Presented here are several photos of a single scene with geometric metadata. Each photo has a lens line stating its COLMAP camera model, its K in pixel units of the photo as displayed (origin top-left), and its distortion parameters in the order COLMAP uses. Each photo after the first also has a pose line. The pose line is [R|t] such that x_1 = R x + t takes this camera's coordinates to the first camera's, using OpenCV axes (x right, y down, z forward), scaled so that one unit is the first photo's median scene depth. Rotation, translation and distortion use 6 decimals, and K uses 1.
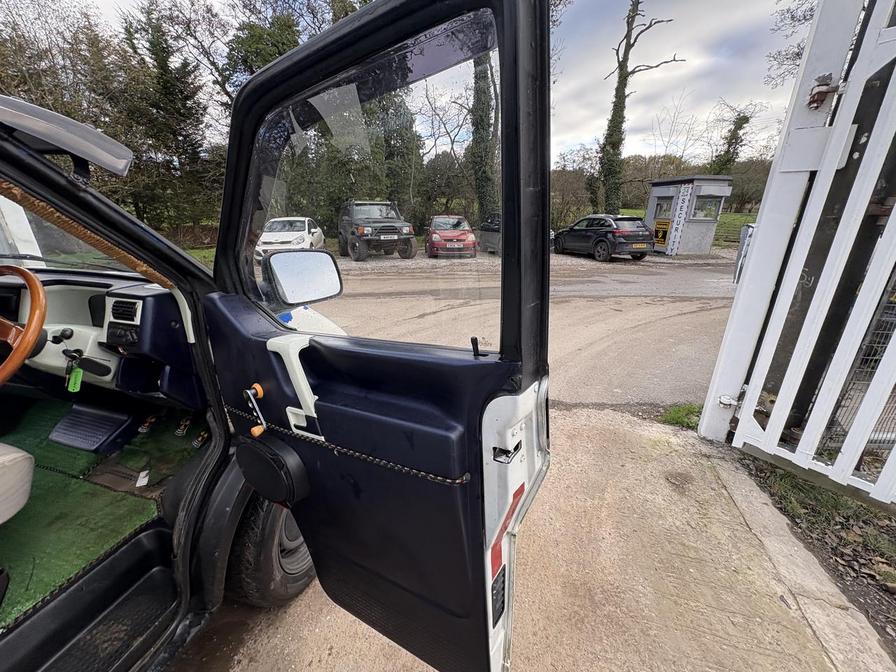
lens RADIAL K [[357.8, 0, 444.5], [0, 357.8, 338.4], [0, 0, 1]] dist [0.002662, 0.000275]
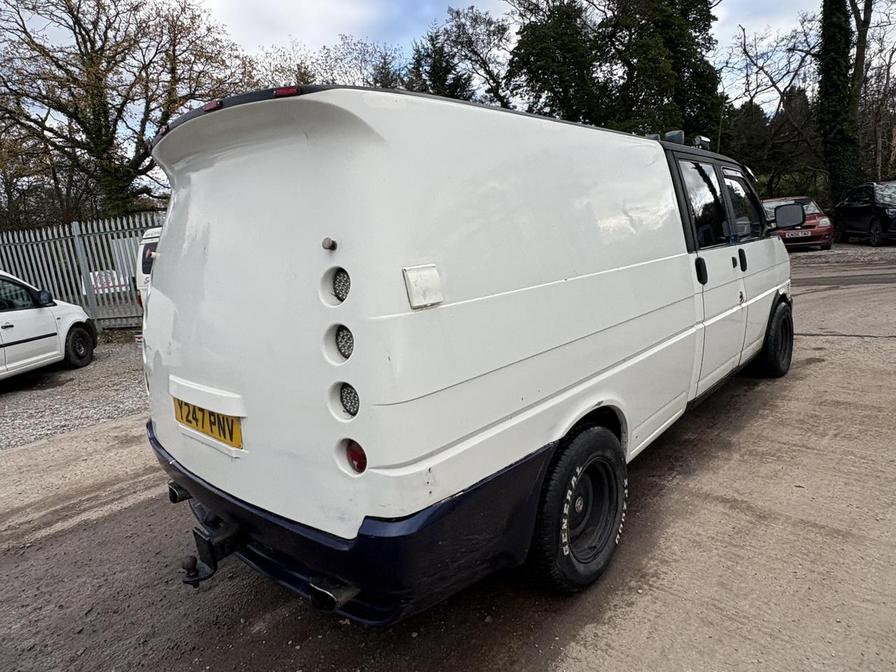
lens RADIAL K [[538.9, 0, 448.0], [0, 538.9, 330.9], [0, 0, 1]] dist [0.012044, -0.006171]
pose [[0.878634, 0.006136, -0.477457, -0.056737], [-0.065257, 0.992079, -0.107338, 0.087002], [0.473016, 0.125469, 0.872074, -0.243190]]
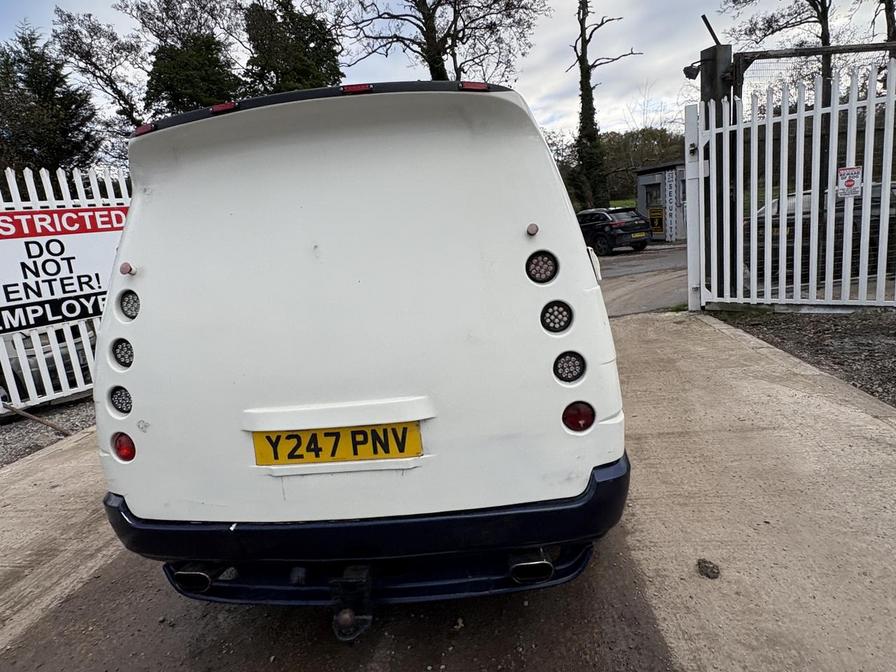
lens RADIAL K [[538.9, 0, 448.4], [0, 538.9, 334.2], [0, 0, 1]] dist [0.012044, -0.006171]
pose [[0.980812, -0.143364, 0.132118, -0.151691], [0.161085, 0.977668, -0.134971, 0.093956], [-0.109818, 0.153664, 0.982002, -0.268388]]
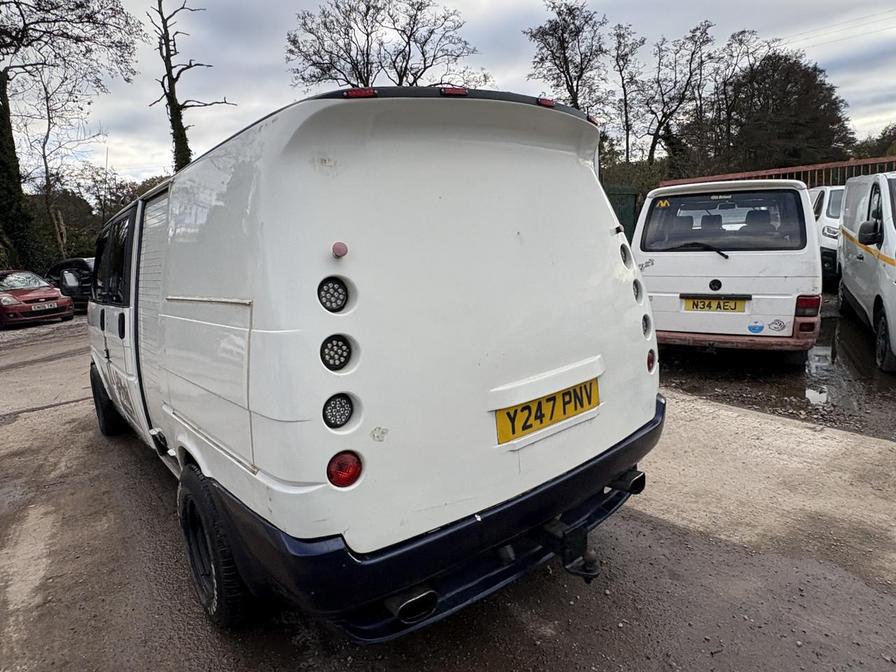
lens RADIAL K [[538.9, 0, 451.8], [0, 538.9, 337.2], [0, 0, 1]] dist [0.012044, -0.006171]
pose [[0.601080, -0.201472, 0.773377, -0.261608], [0.338017, 0.940976, -0.017579, 0.077584], [-0.724187, 0.271981, 0.633703, -0.223013]]
